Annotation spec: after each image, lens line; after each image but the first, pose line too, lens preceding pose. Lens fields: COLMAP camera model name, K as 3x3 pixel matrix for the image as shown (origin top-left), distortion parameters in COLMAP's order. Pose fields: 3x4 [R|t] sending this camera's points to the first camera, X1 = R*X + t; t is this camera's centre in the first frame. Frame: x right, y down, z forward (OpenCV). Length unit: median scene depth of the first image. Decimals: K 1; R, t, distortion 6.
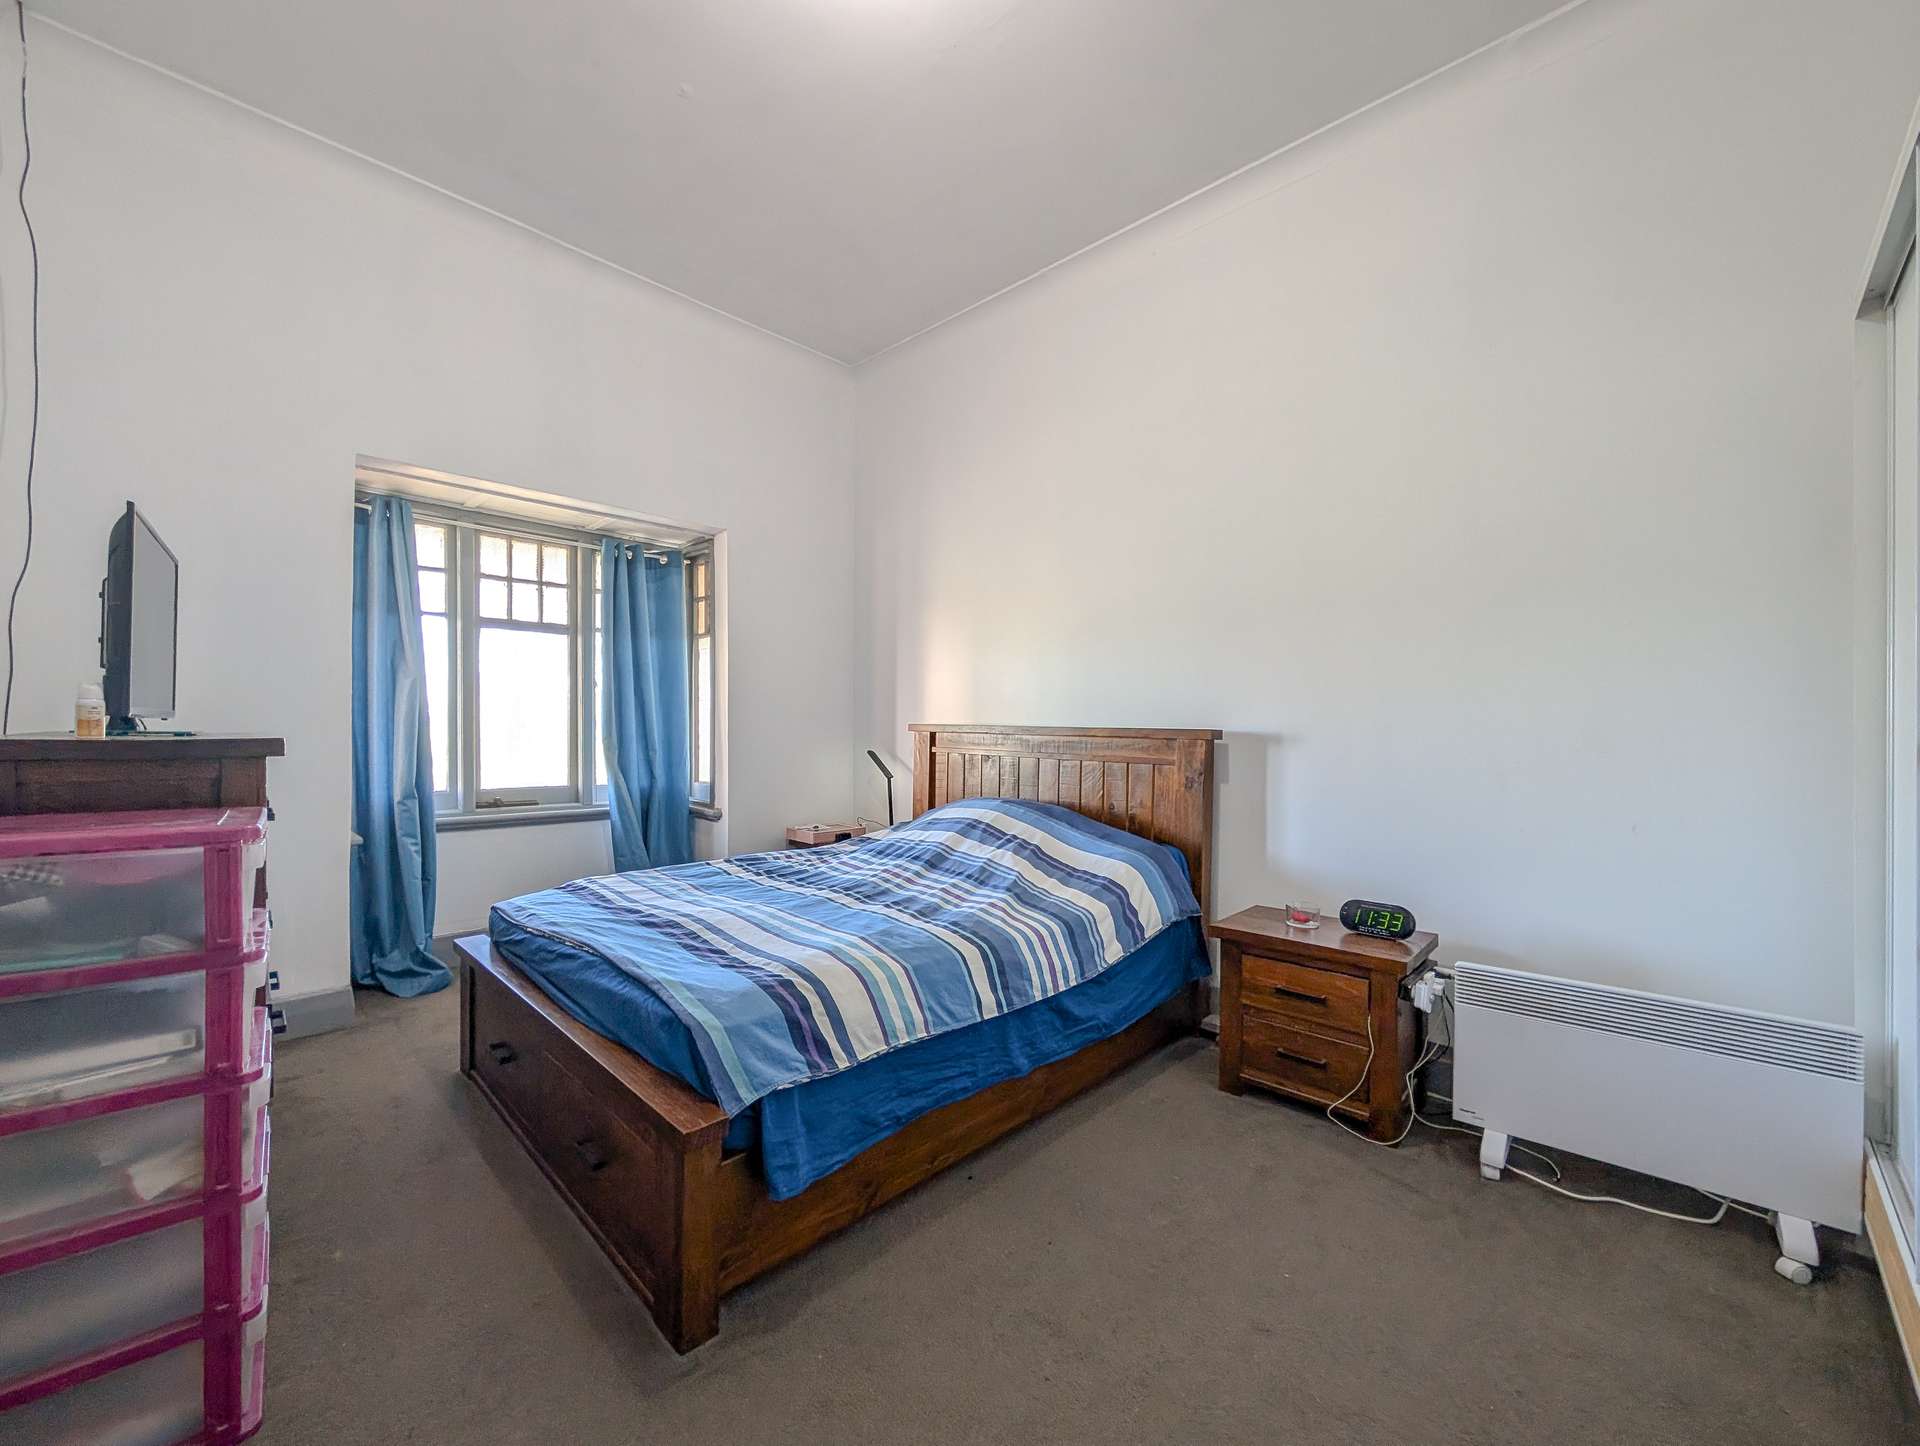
lens RADIAL K [[757.5, 0, 960.0], [0, 757.5, 723.0], [0, 0, 1]] dist [0.000280, 0.000101]
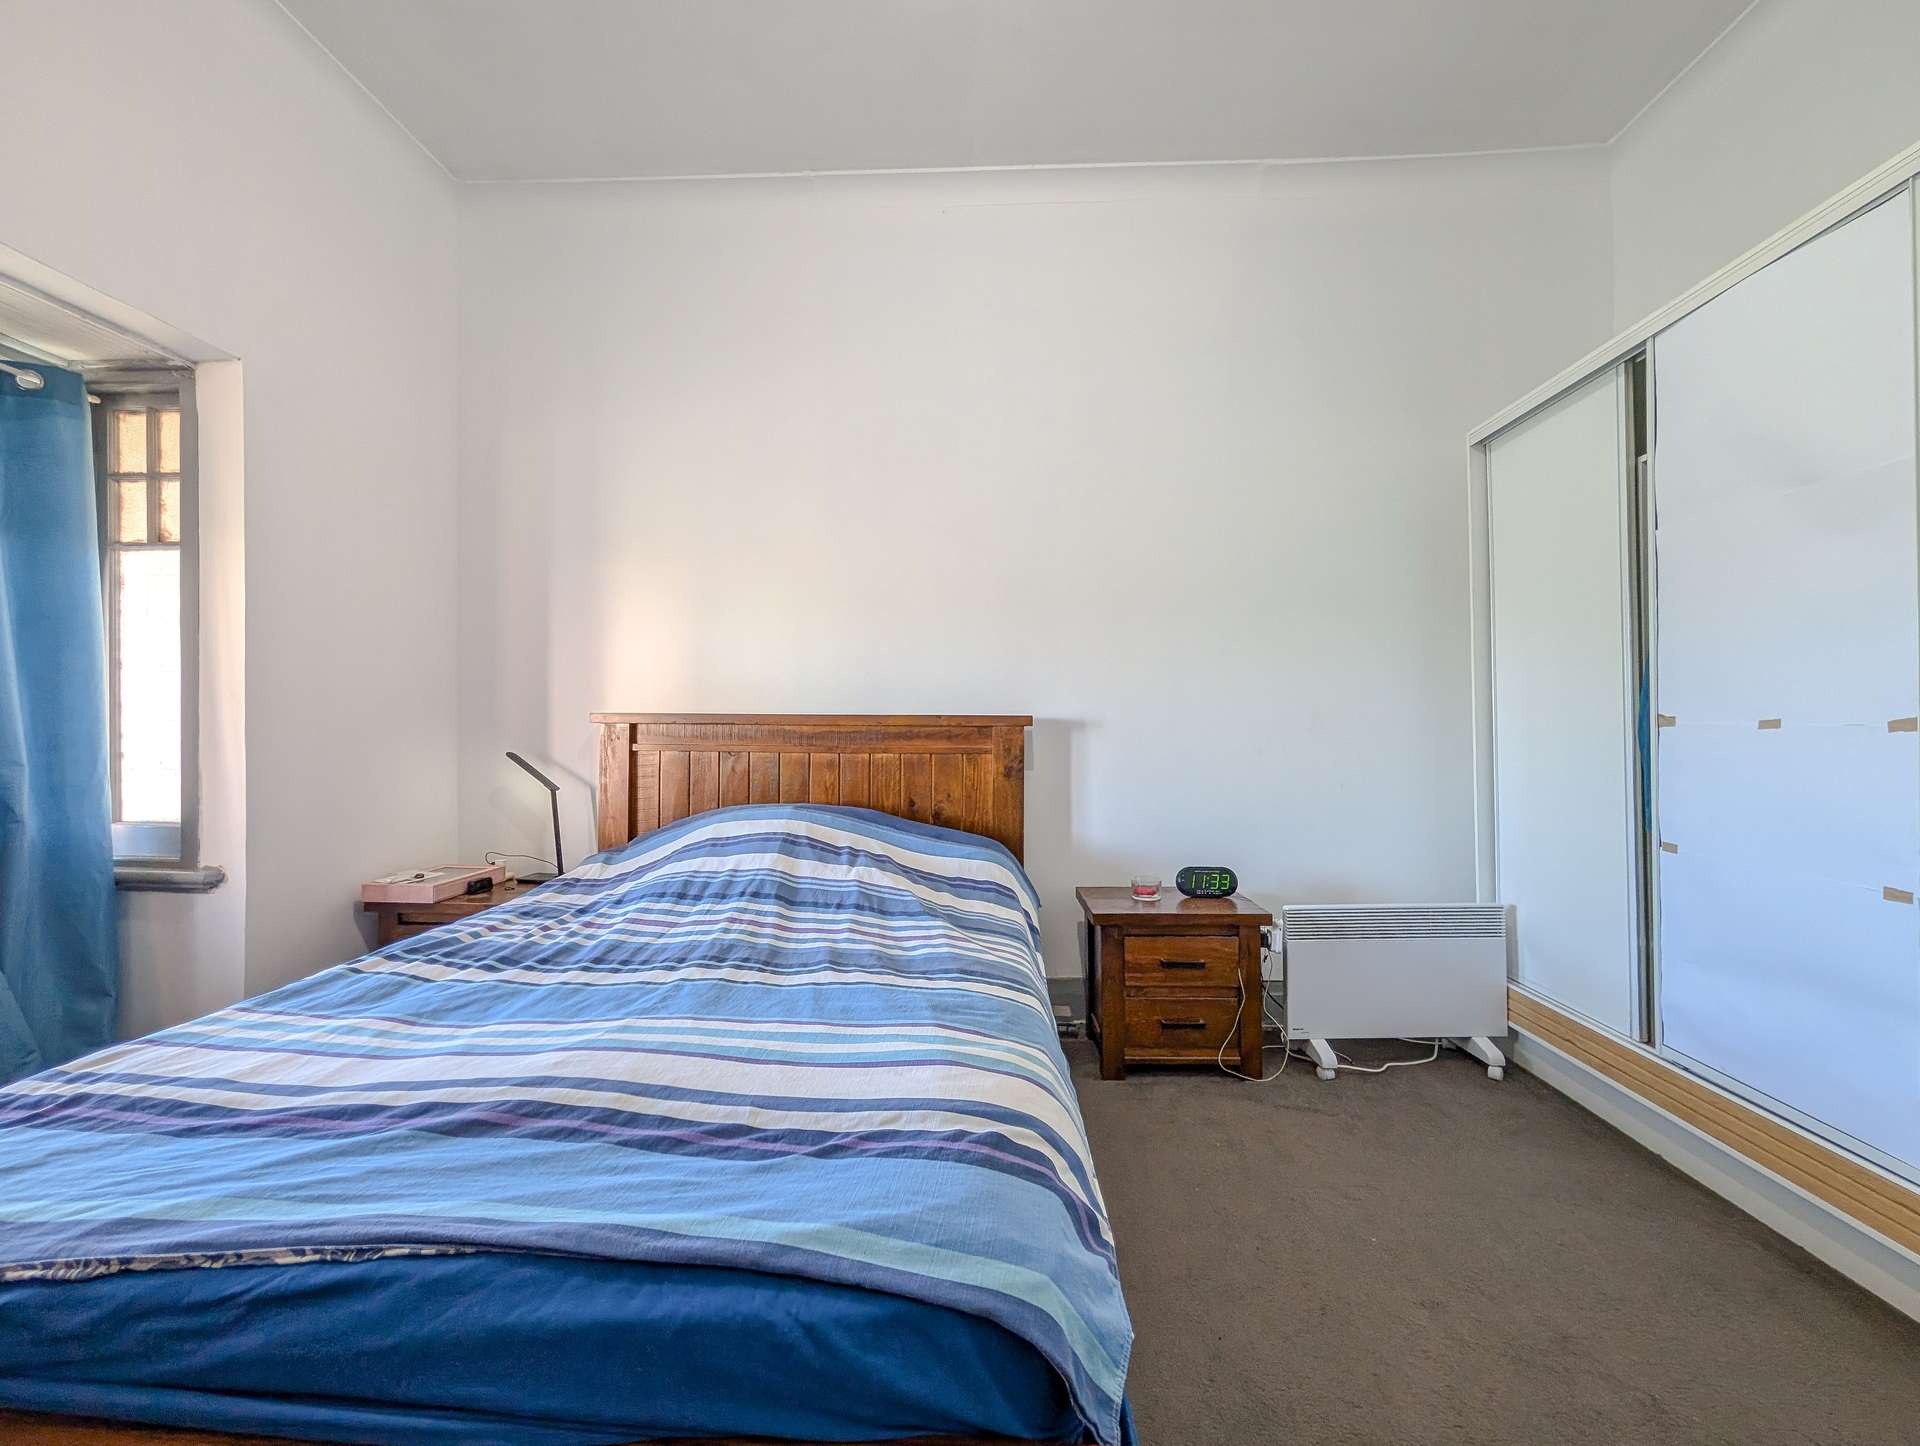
lens RADIAL K [[722.3, 0, 960.5], [0, 722.3, 714.9], [0, 0, 1]] dist [0.002081, 0.000235]
pose [[0.751890, 0.002300, 0.659284, -0.437128], [0.005262, 0.999941, -0.009490, 0.019750], [-0.659267, 0.010604, 0.751834, 0.434549]]
